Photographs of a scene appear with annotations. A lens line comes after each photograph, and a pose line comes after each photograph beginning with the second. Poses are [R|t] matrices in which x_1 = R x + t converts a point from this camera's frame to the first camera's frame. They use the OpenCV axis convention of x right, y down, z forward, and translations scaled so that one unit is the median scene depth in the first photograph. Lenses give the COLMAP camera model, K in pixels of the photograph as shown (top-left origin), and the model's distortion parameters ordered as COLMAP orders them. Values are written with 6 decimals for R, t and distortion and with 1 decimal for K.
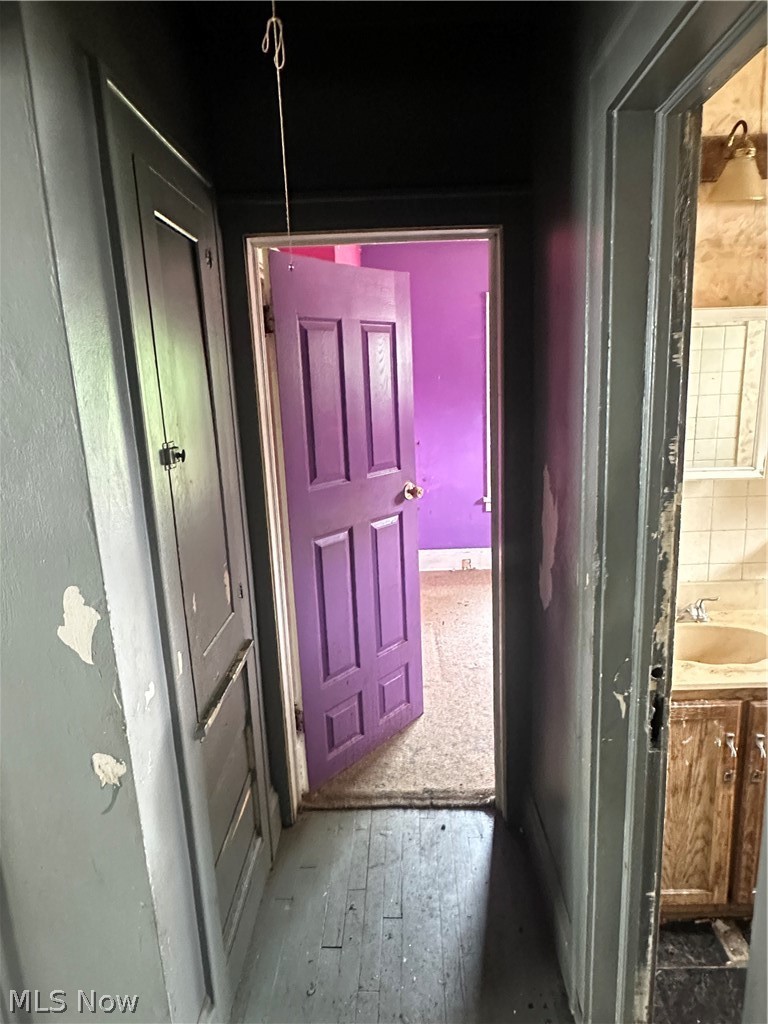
lens RADIAL K [[638.3, 0, 383.6], [0, 638.3, 513.8], [0, 0, 1]] dist [-0.002910, 0.000582]
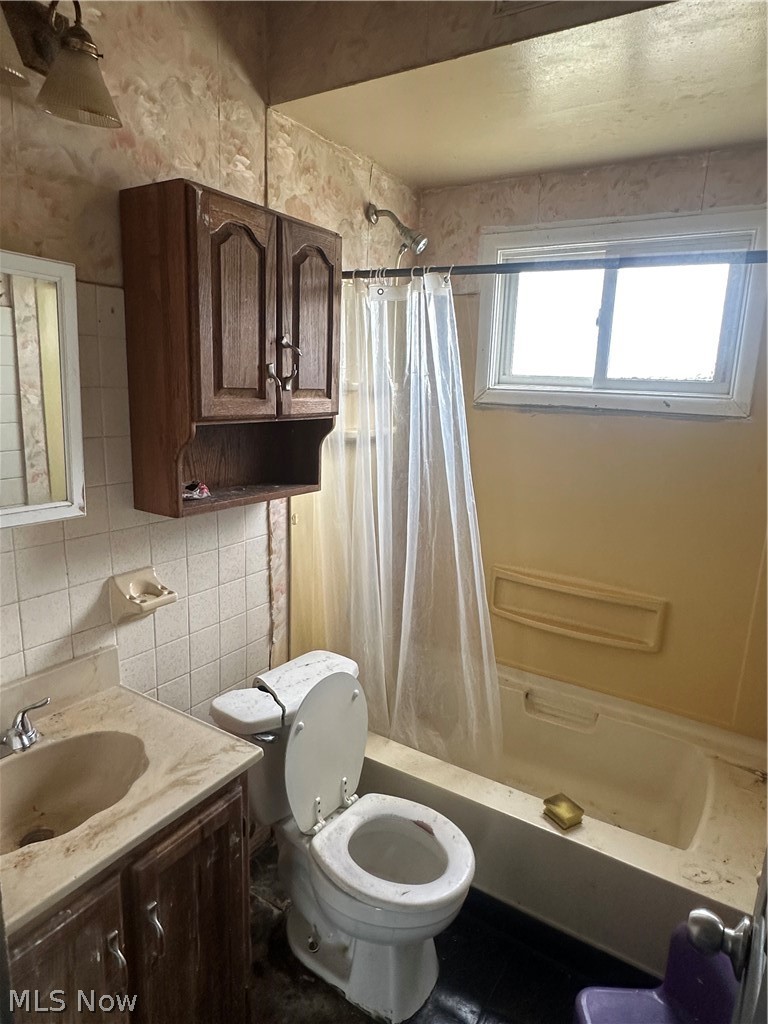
lens RADIAL K [[638.3, 0, 381.9], [0, 638.3, 510.9], [0, 0, 1]] dist [-0.002910, 0.000582]
pose [[0.512803, -0.120056, 0.850070, 0.158407], [0.128024, 0.989796, 0.062560, -0.057611], [-0.848907, 0.076749, 0.522940, 0.333616]]
